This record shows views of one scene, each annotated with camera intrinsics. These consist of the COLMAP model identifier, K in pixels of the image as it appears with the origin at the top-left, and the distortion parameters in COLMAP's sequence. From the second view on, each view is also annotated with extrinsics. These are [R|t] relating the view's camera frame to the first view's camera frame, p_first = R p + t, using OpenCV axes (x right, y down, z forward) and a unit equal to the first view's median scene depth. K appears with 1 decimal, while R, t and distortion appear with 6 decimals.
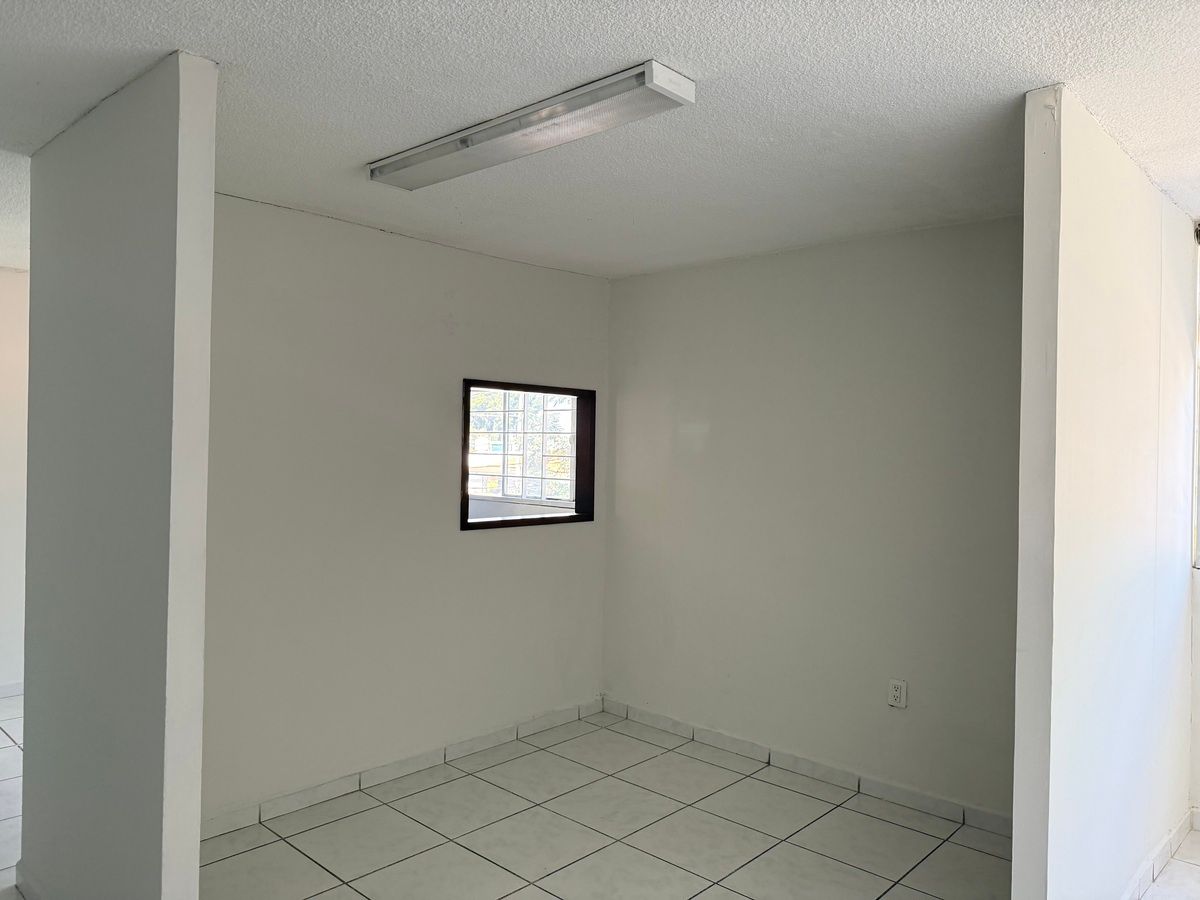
lens RADIAL K [[852.3, 0, 587.7], [0, 852.3, 451.4], [0, 0, 1]] dist [0.030810, -0.038613]
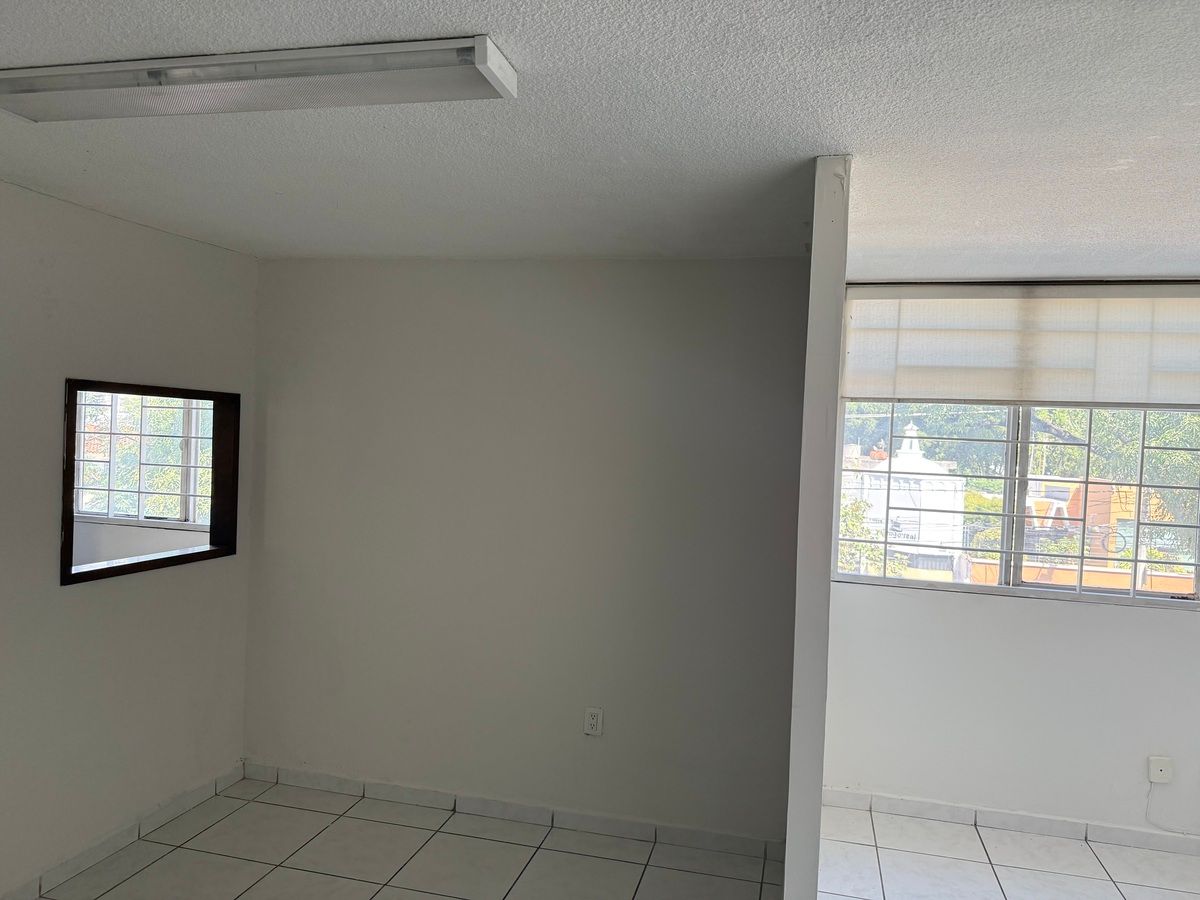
lens RADIAL K [[852.3, 0, 606.0], [0, 852.3, 452.2], [0, 0, 1]] dist [0.030810, -0.038613]
pose [[0.872959, 0.007691, 0.487732, -0.099320], [-0.016483, 0.999770, 0.013738, -0.039365], [-0.487514, -0.020032, 0.872885, 0.114973]]
